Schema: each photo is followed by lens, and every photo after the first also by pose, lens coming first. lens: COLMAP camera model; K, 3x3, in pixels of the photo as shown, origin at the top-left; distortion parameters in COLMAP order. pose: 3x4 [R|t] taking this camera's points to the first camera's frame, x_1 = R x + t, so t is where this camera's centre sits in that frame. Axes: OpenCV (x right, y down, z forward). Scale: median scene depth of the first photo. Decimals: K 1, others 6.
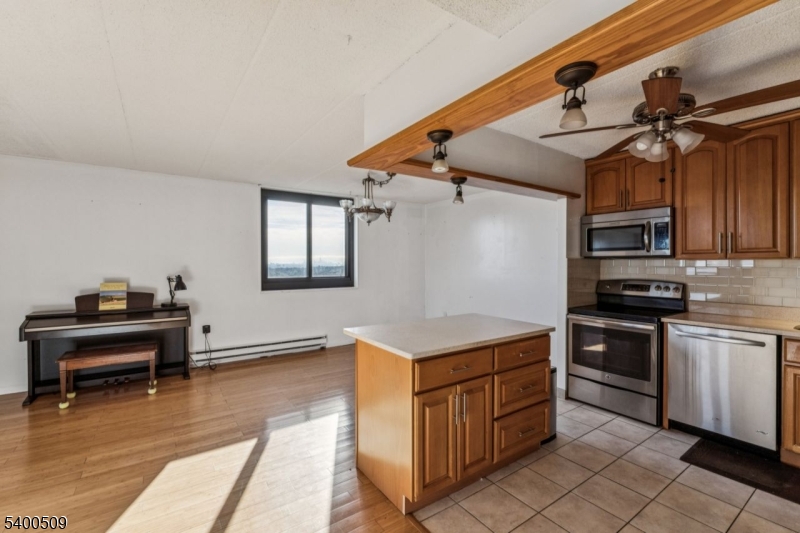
lens RADIAL K [[350.9, 0, 401.3], [0, 350.9, 267.7], [0, 0, 1]] dist [0.008811, 0.000152]
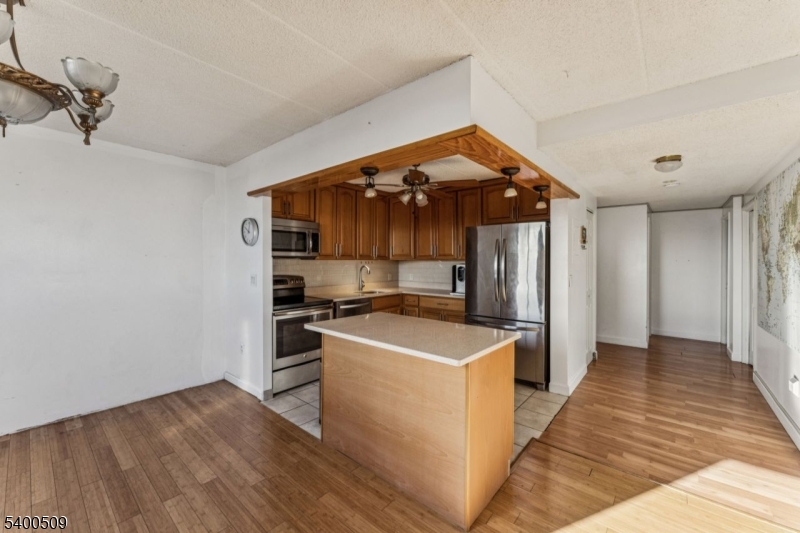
lens RADIAL K [[324.0, 0, 396.0], [0, 324.0, 265.7], [0, 0, 1]] dist [0.000422, -0.000661]
pose [[-0.253014, -0.009855, 0.967412, -0.617151], [0.013916, 0.999808, 0.013824, -0.012331], [-0.967363, 0.016961, -0.252828, 1.067036]]
